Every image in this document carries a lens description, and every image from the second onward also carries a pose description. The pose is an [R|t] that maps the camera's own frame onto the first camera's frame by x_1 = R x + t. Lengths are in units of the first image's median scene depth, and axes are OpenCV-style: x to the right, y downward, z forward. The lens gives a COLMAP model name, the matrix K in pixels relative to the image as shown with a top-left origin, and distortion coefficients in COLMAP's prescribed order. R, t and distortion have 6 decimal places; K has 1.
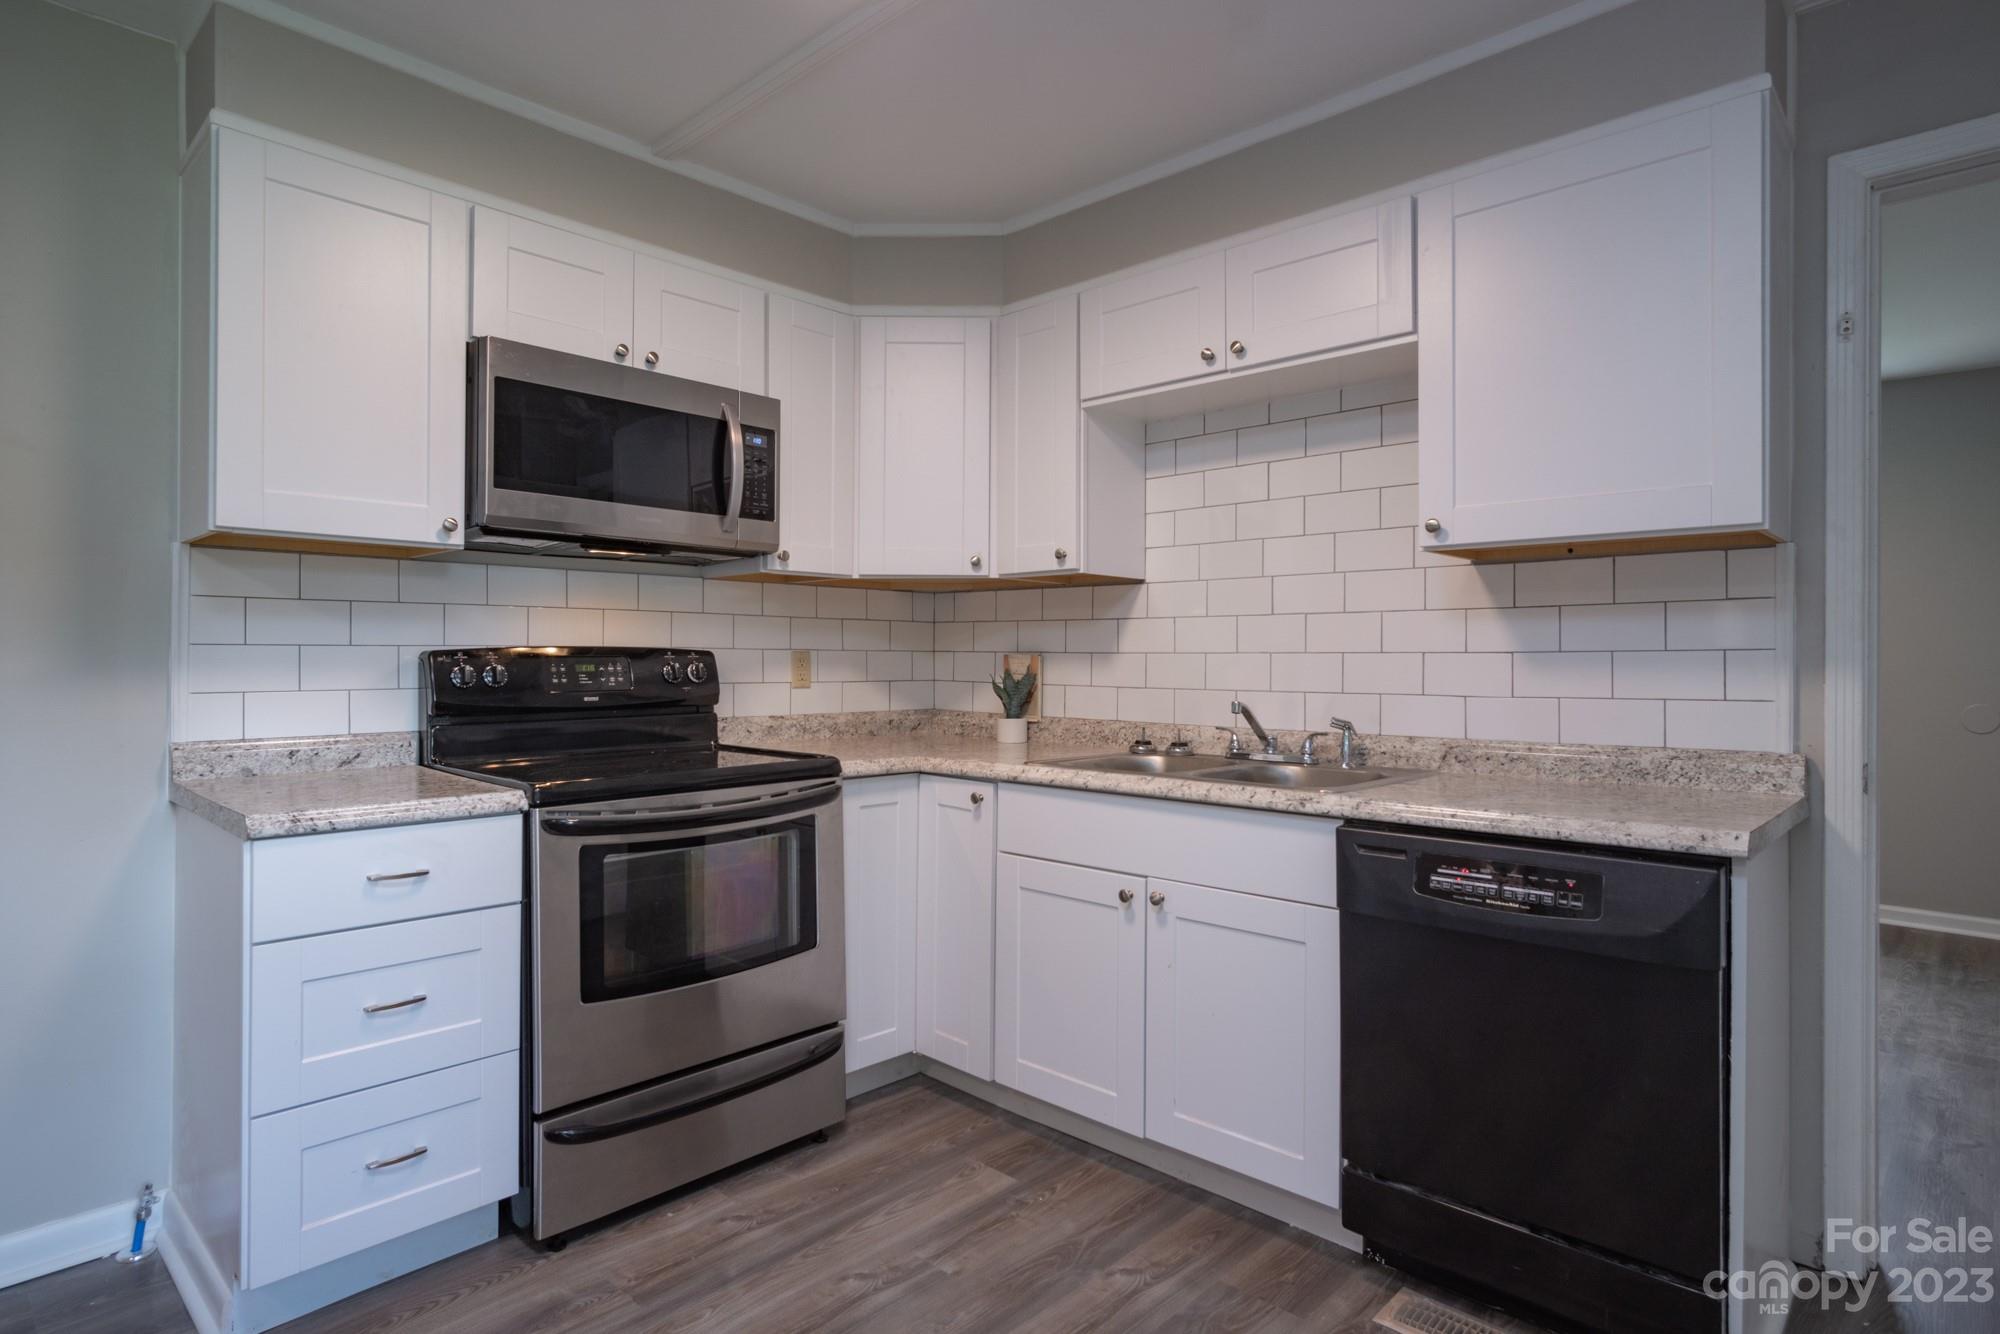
lens RADIAL K [[1070.7, 0, 993.3], [0, 1070.7, 659.8], [0, 0, 1]] dist [-0.002219, 0.000483]
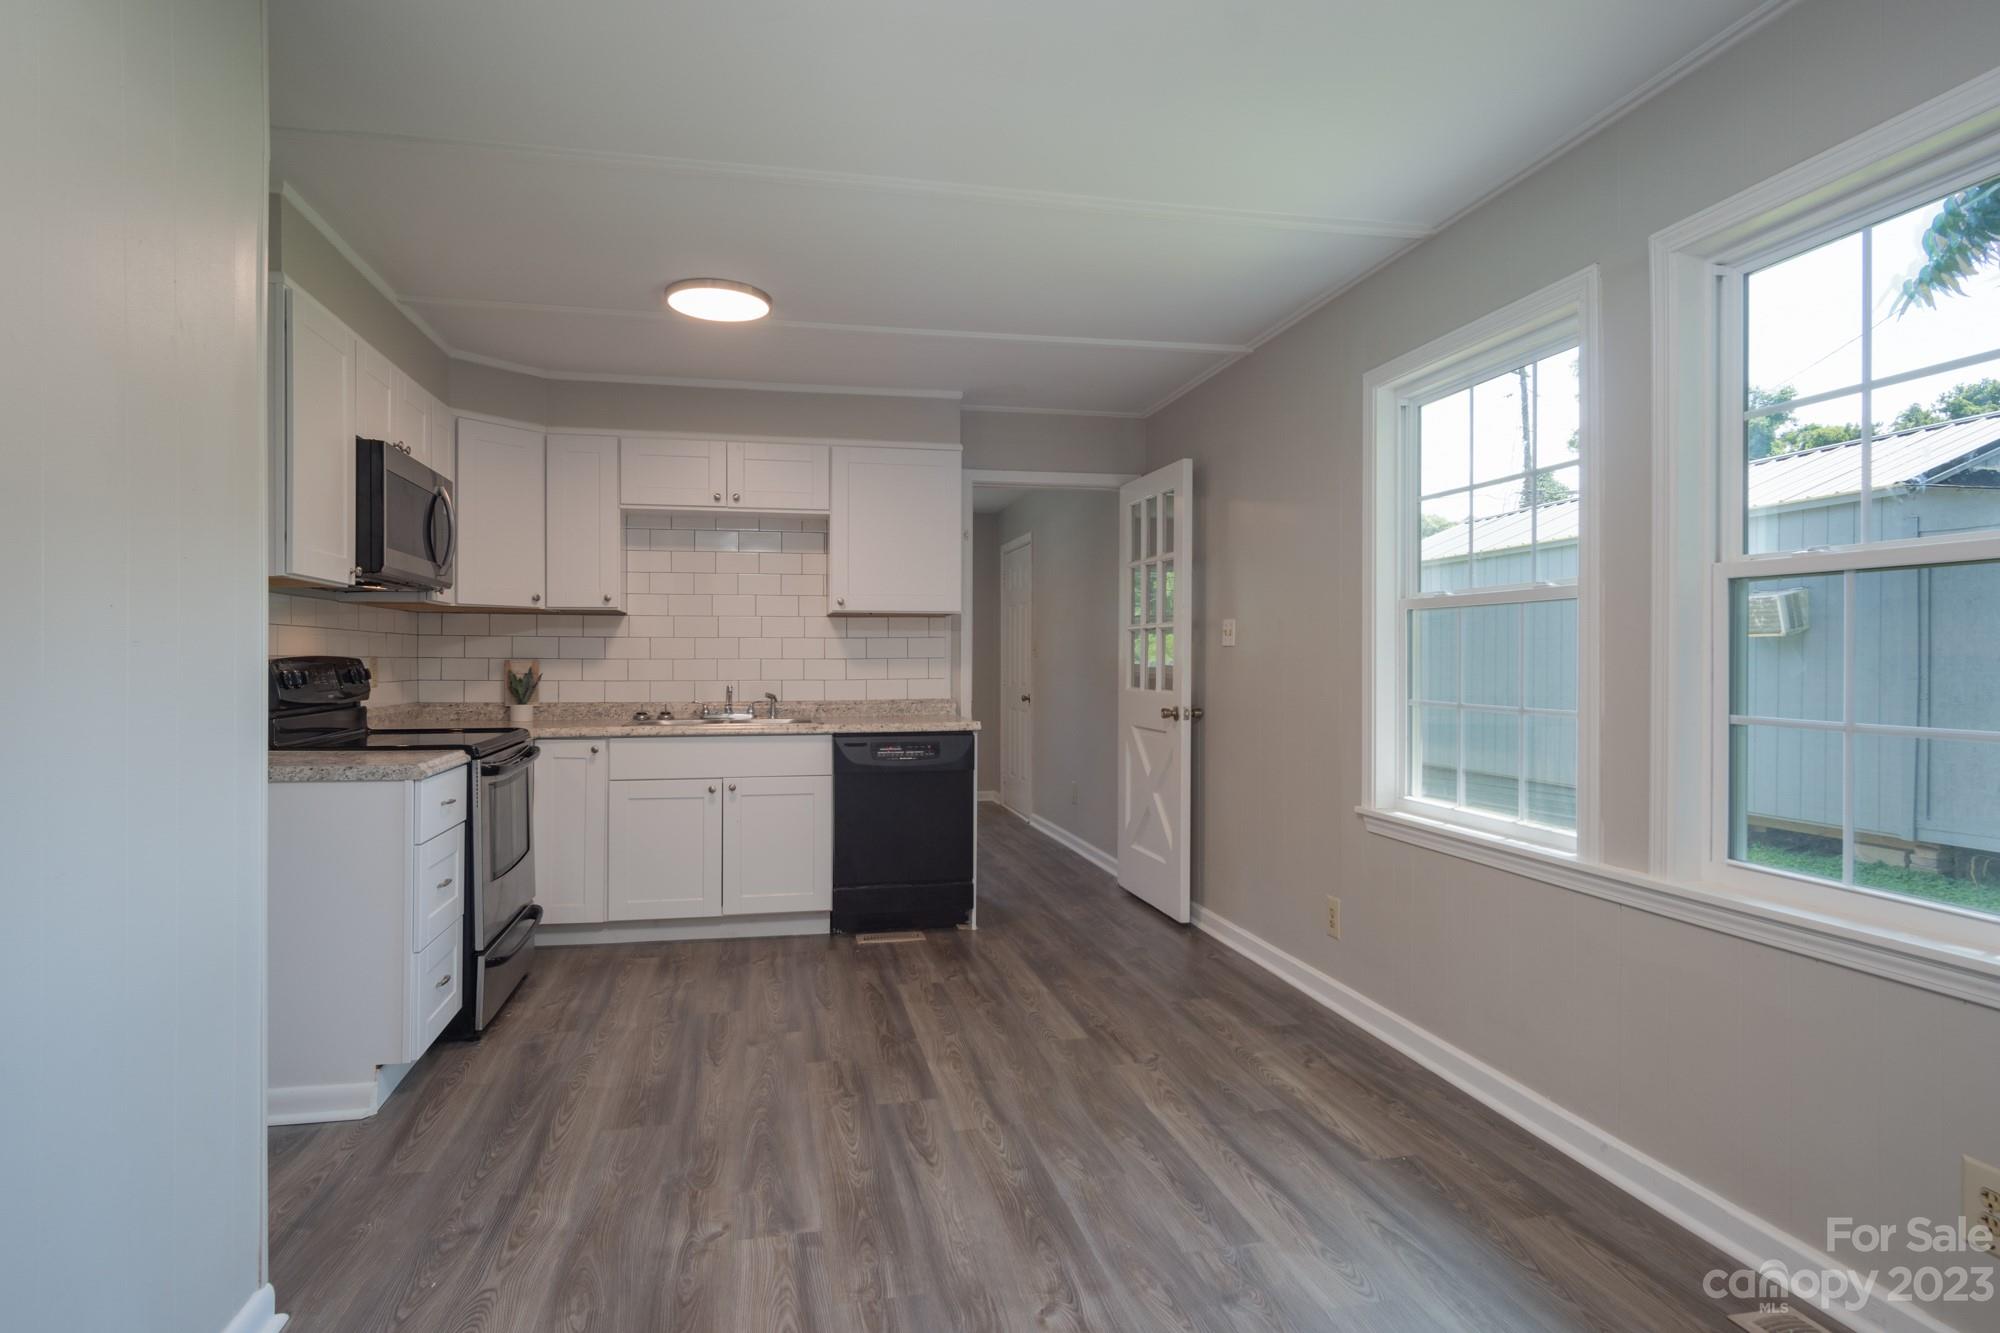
lens RADIAL K [[1070.7, 0, 993.3], [0, 1070.7, 659.3], [0, 0, 1]] dist [-0.002219, 0.000483]
pose [[0.565404, -0.003108, 0.824808, -1.165719], [0.001975, 0.999995, 0.002415, -0.011638], [-0.824812, 0.000264, 0.565407, -0.475608]]
